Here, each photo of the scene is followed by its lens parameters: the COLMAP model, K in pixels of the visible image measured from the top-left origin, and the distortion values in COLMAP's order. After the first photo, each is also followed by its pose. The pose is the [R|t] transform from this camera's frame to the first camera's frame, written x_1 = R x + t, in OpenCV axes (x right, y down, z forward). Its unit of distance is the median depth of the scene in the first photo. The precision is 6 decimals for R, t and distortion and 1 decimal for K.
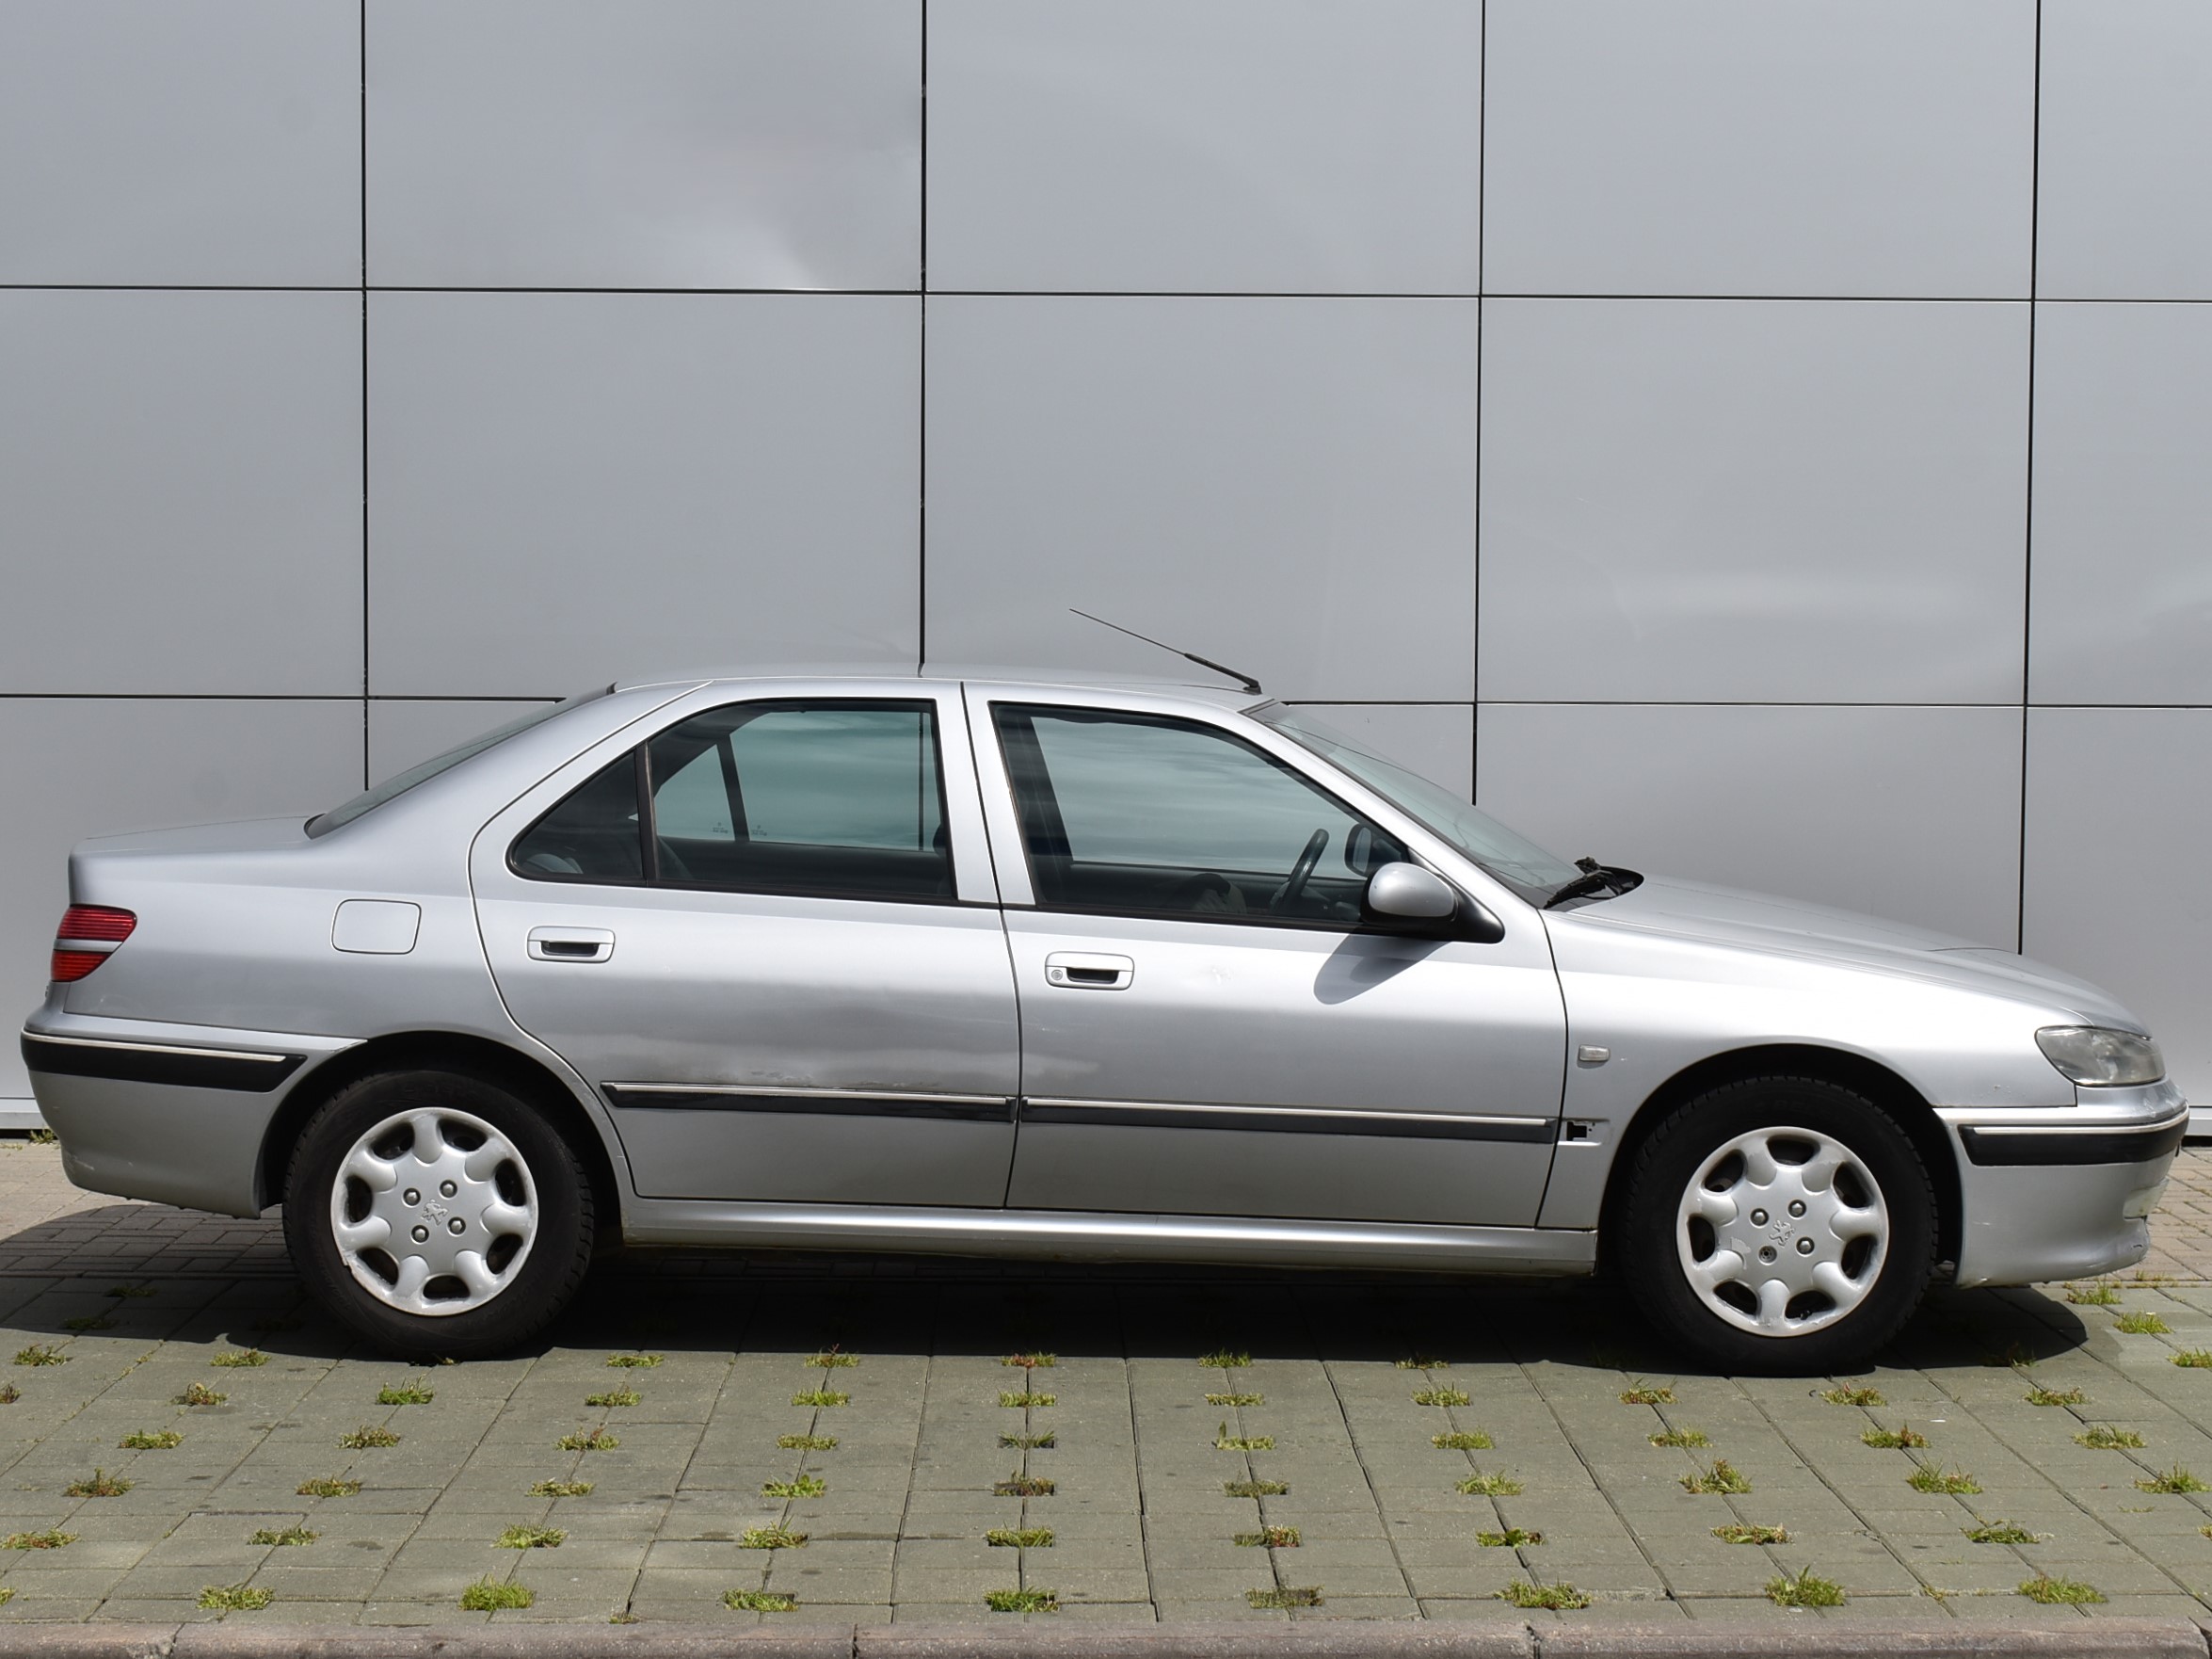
lens RADIAL K [[3101.7, 0, 1106.0], [0, 3101.7, 829.5], [0, 0, 1]] dist [-0.013863, -0.018036]
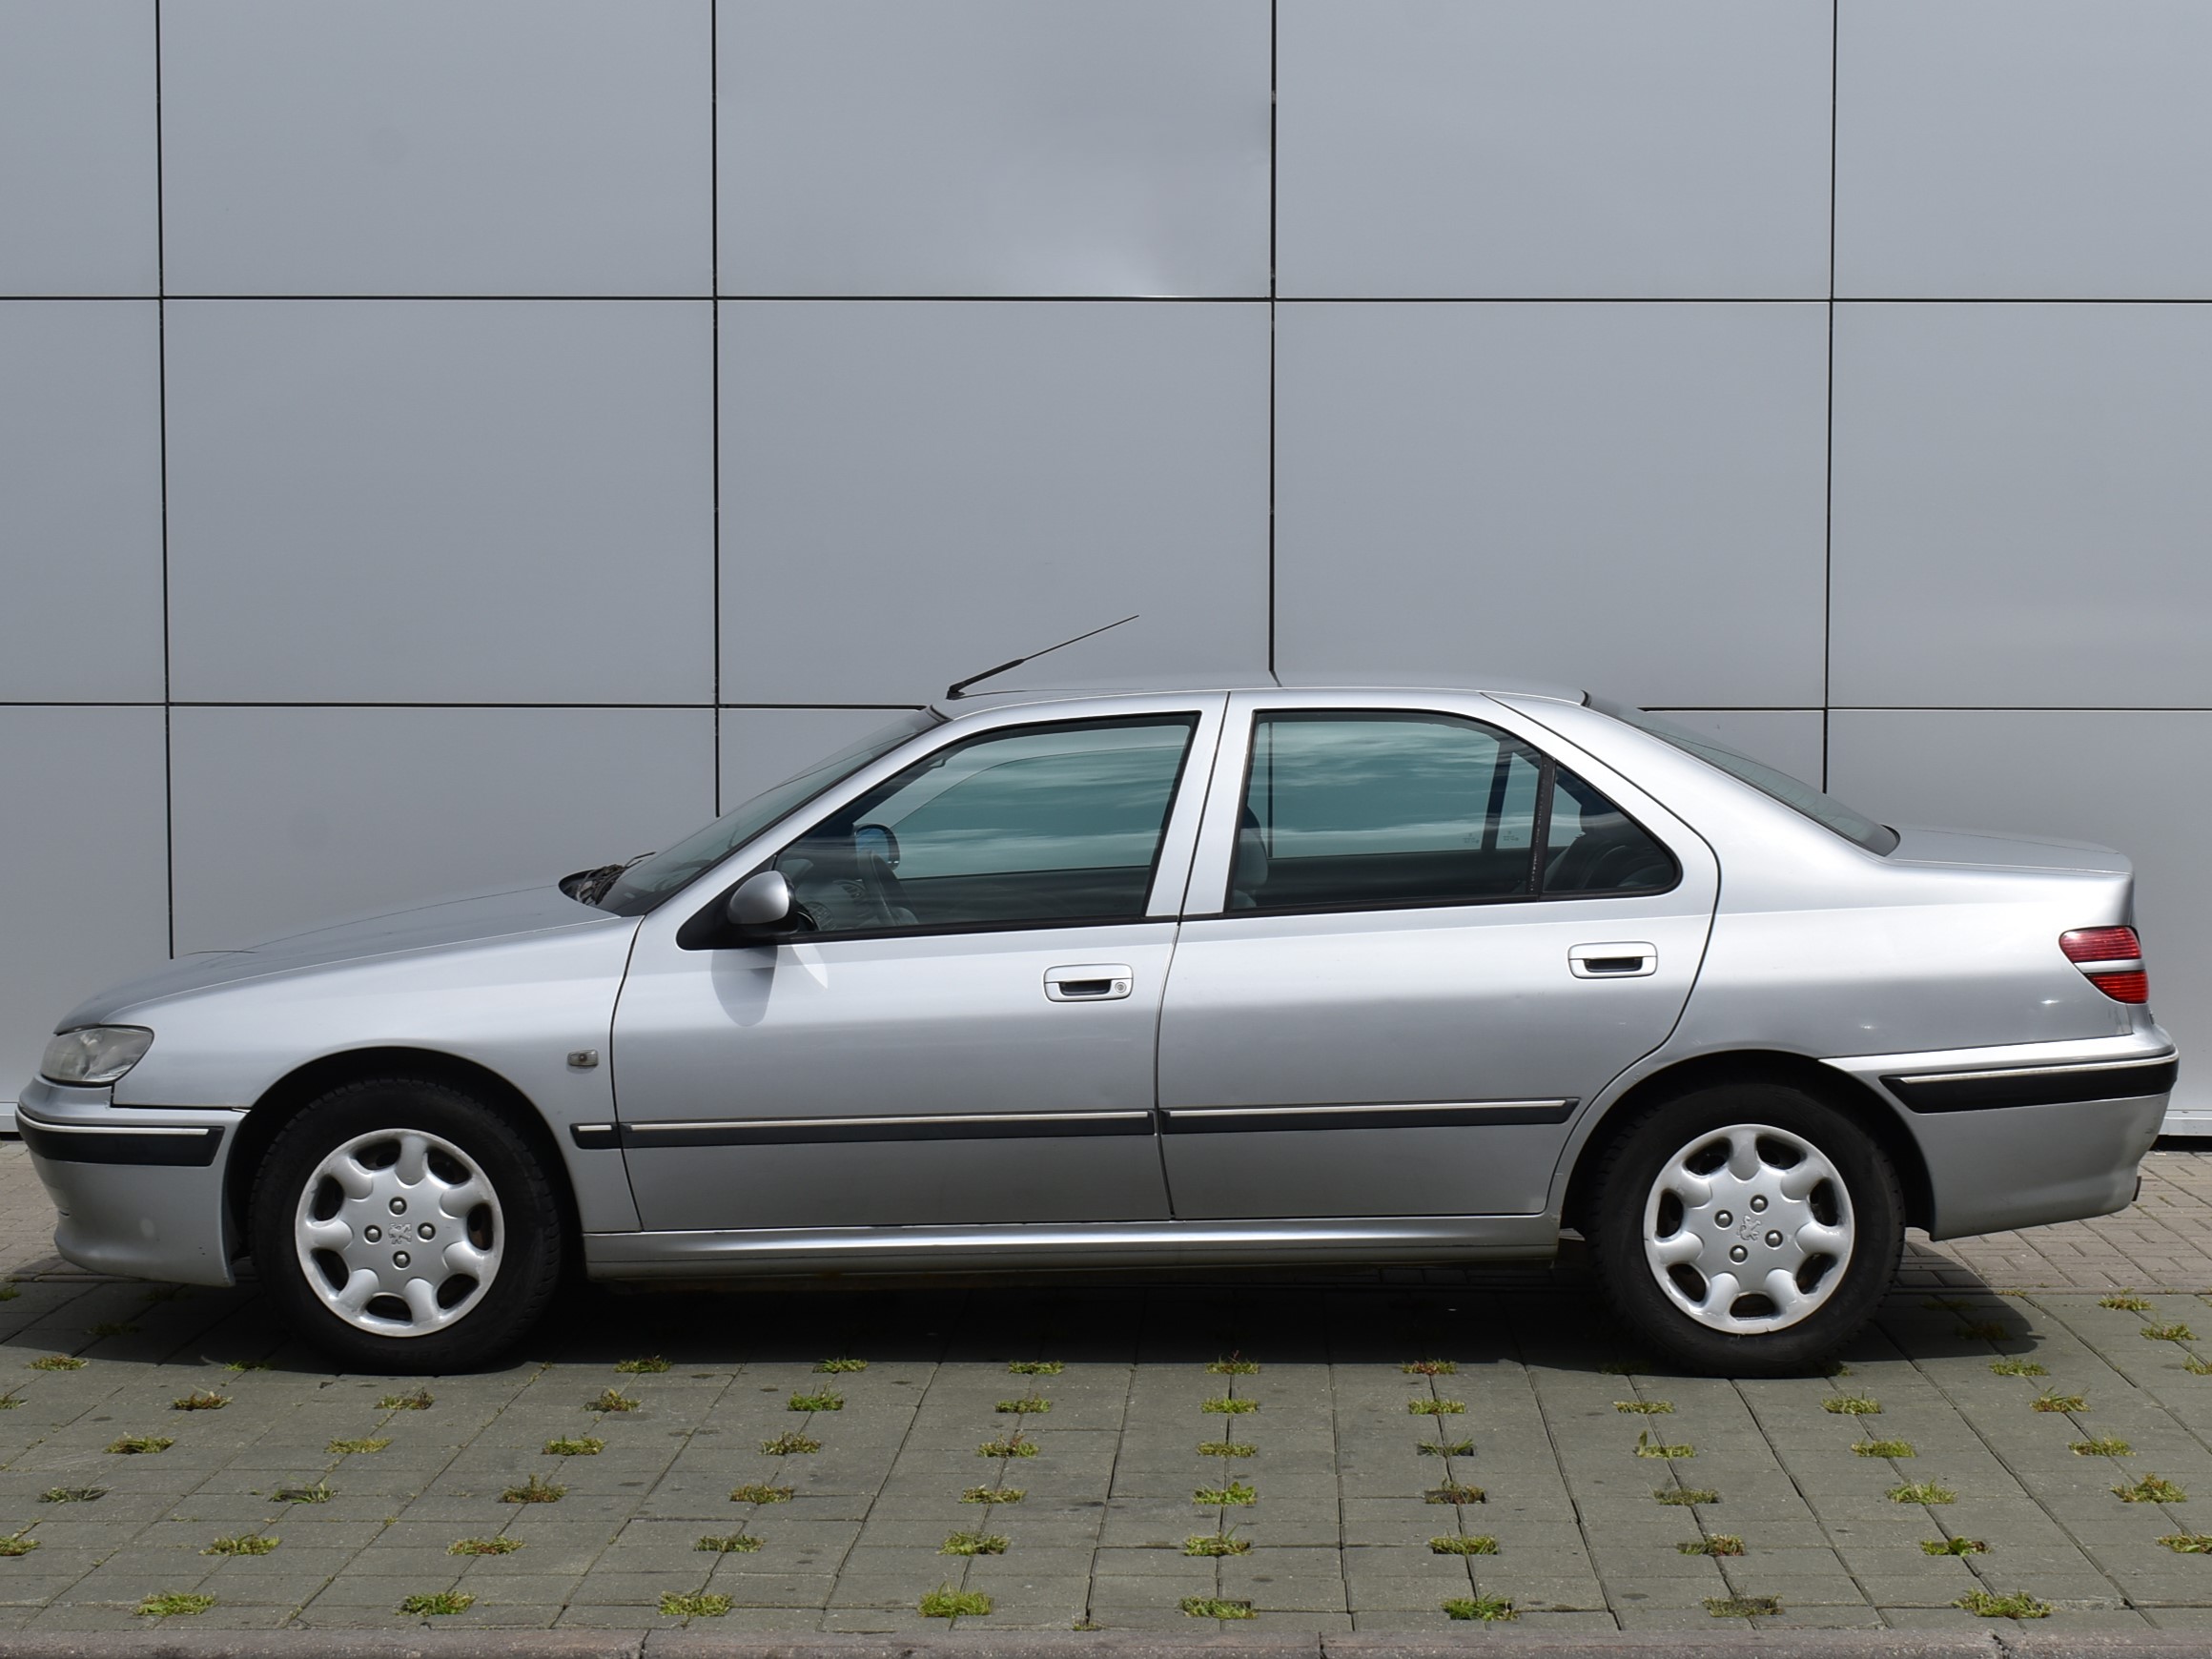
lens RADIAL K [[3101.3, 0, 1106.0], [0, 3101.3, 829.5], [0, 0, 1]] dist [-0.013863, -0.018036]
pose [[0.999785, -0.001711, -0.020675, -0.120818], [0.001693, 0.999998, -0.000868, -0.001740], [0.020676, 0.000833, 0.999786, -0.001349]]
